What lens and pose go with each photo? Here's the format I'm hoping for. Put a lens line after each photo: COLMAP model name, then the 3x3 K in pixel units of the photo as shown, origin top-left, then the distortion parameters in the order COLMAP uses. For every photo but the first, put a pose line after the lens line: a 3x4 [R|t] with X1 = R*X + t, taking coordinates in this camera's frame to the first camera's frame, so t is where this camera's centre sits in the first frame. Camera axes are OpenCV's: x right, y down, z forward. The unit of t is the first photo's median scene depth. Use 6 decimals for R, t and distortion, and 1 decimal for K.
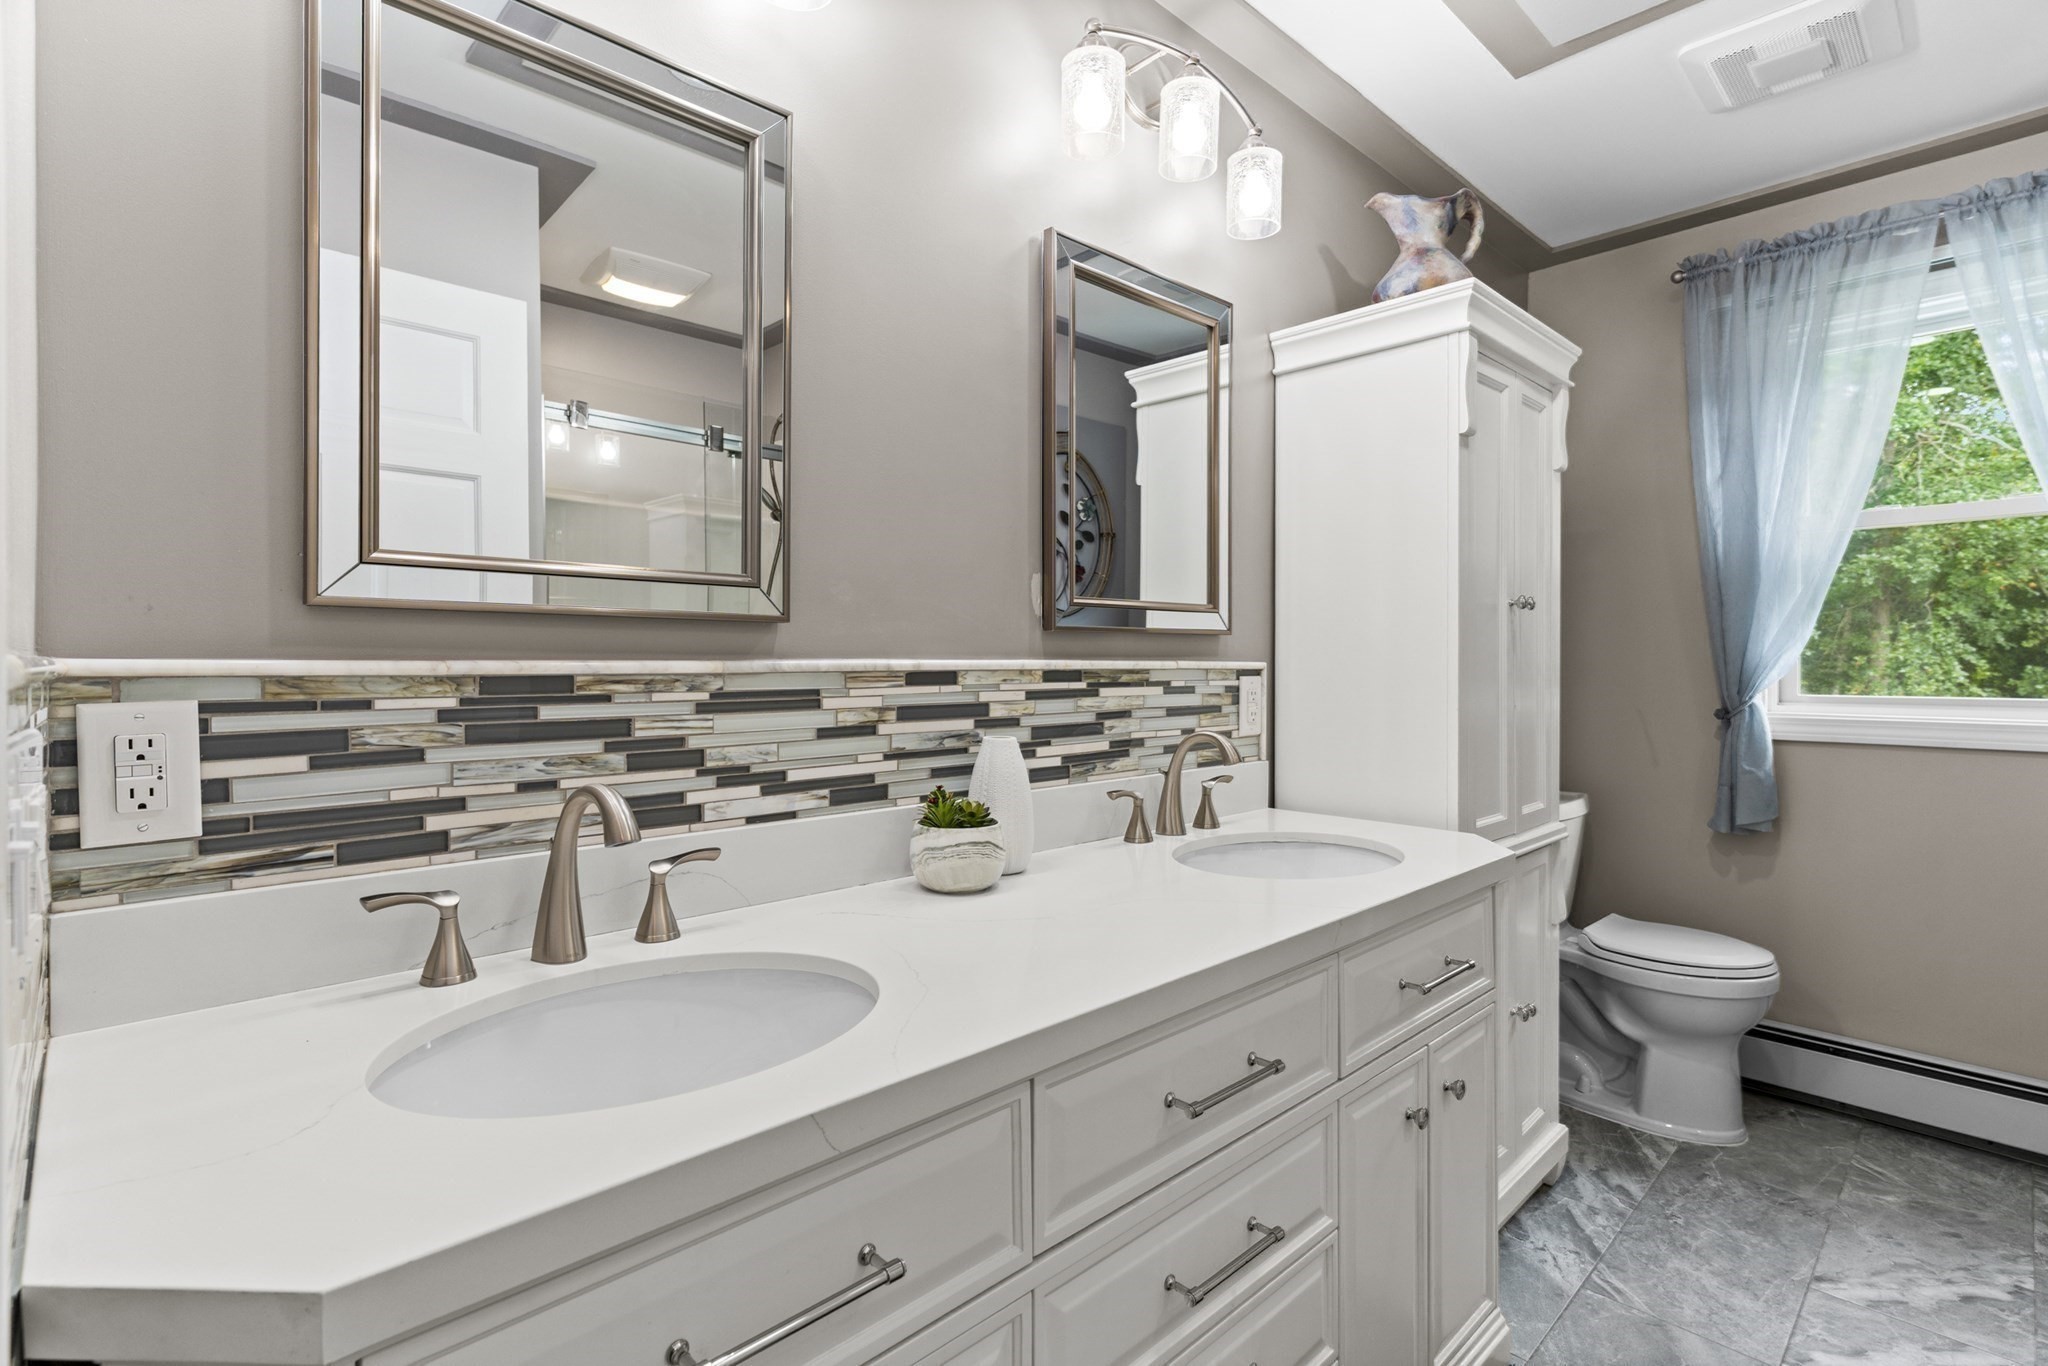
lens RADIAL K [[969.6, 0, 1024.0], [0, 969.6, 683.0], [0, 0, 1]] dist [-0.000506, 0.000165]
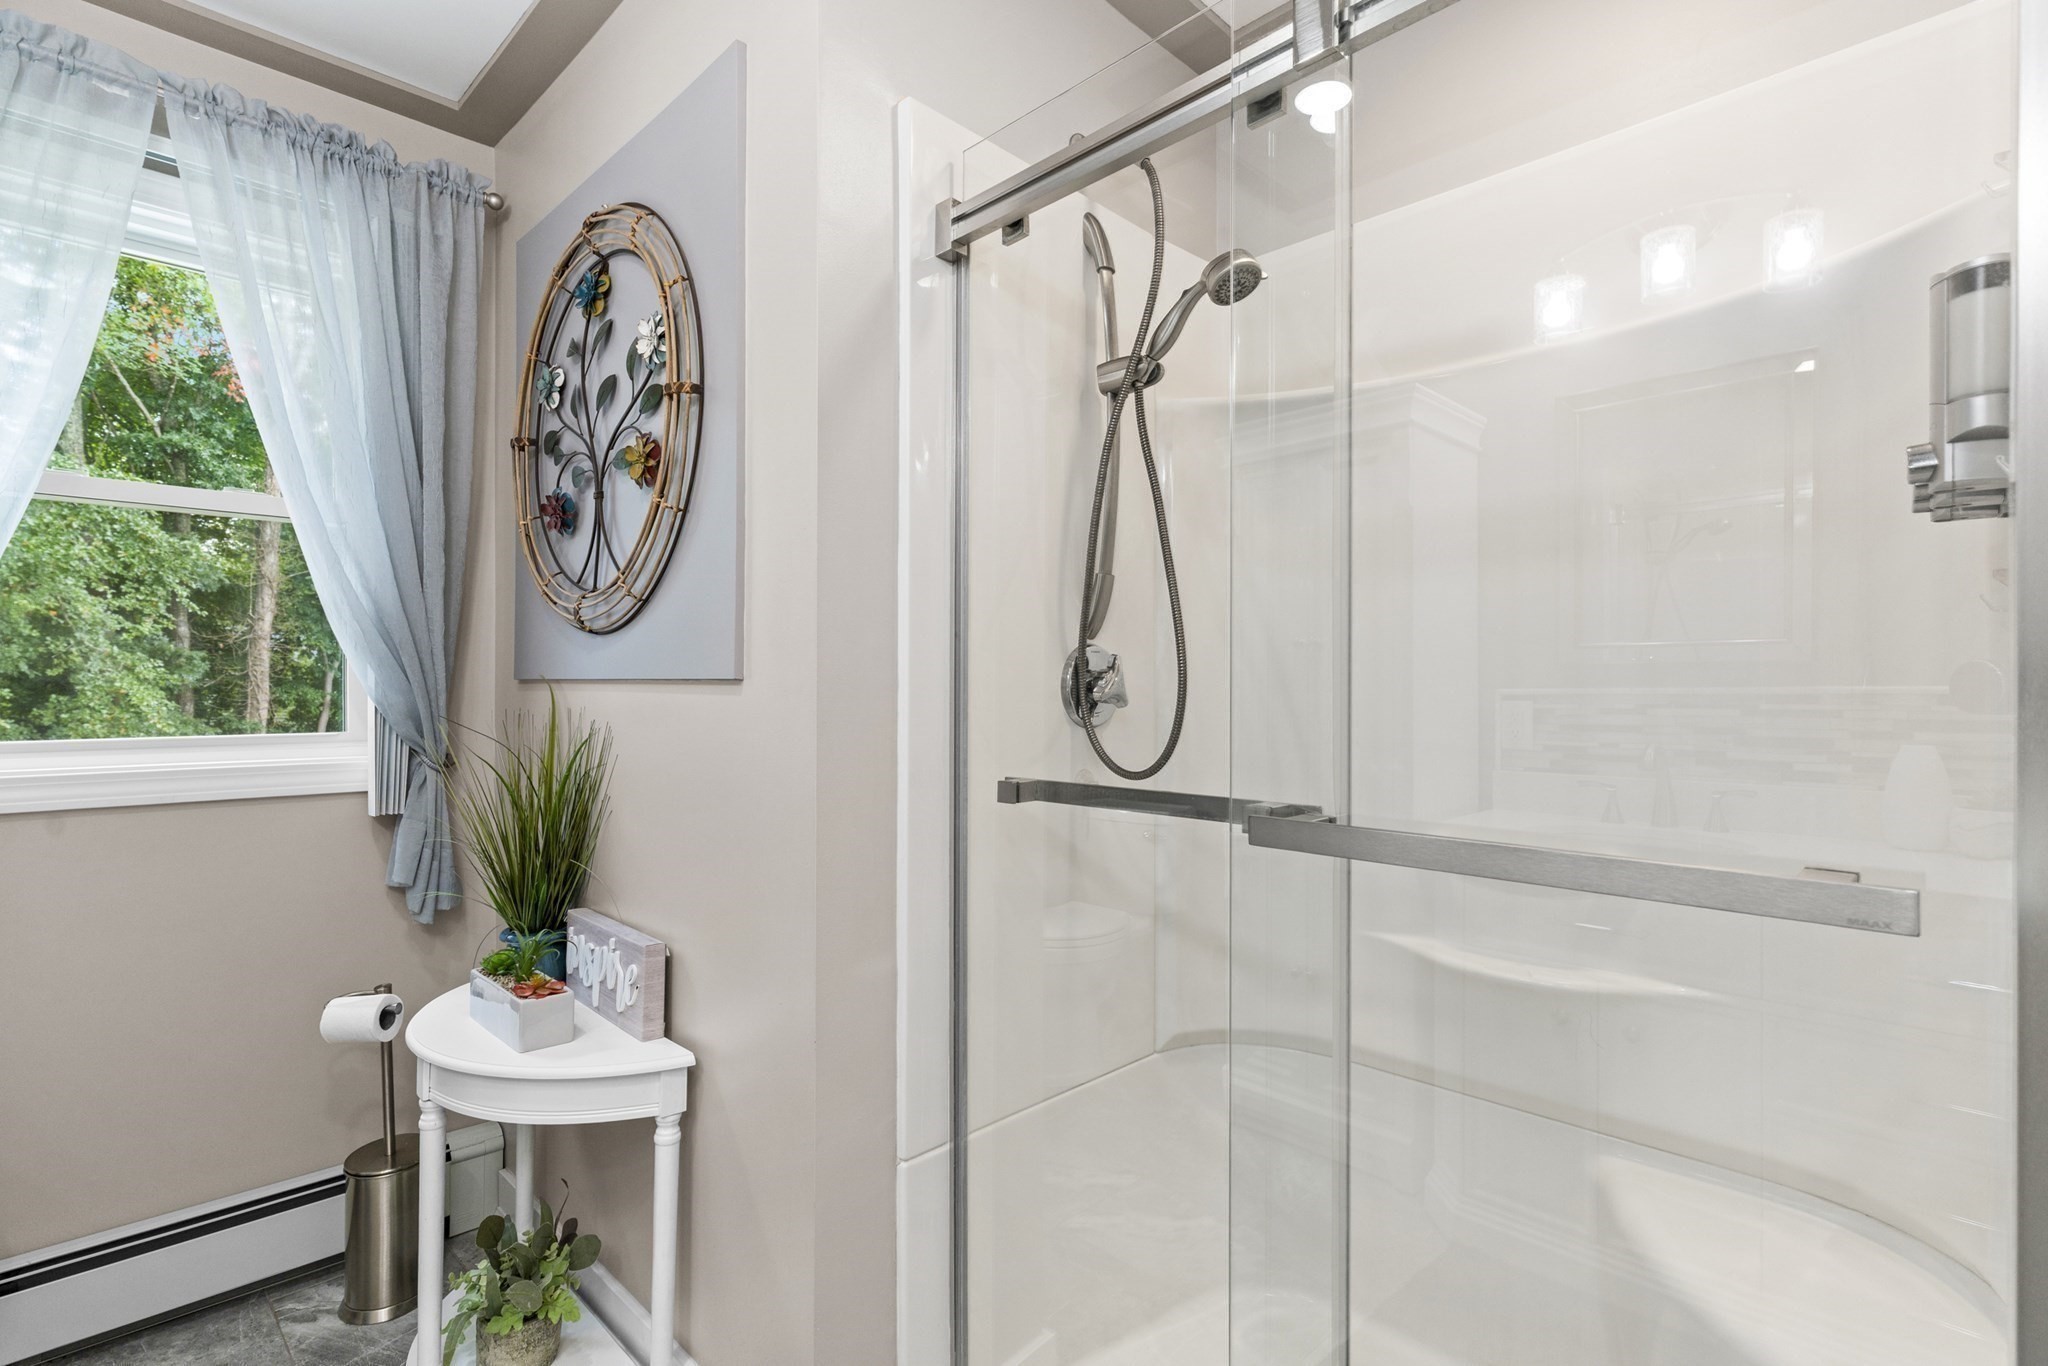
lens RADIAL K [[969.6, 0, 1024.0], [0, 969.6, 683.0], [0, 0, 1]] dist [-0.000506, 0.000165]
pose [[-0.038419, -0.011983, 0.999190, 0.186141], [0.038494, 0.999168, 0.013463, -0.027814], [-0.998520, 0.038980, -0.037926, 0.382458]]
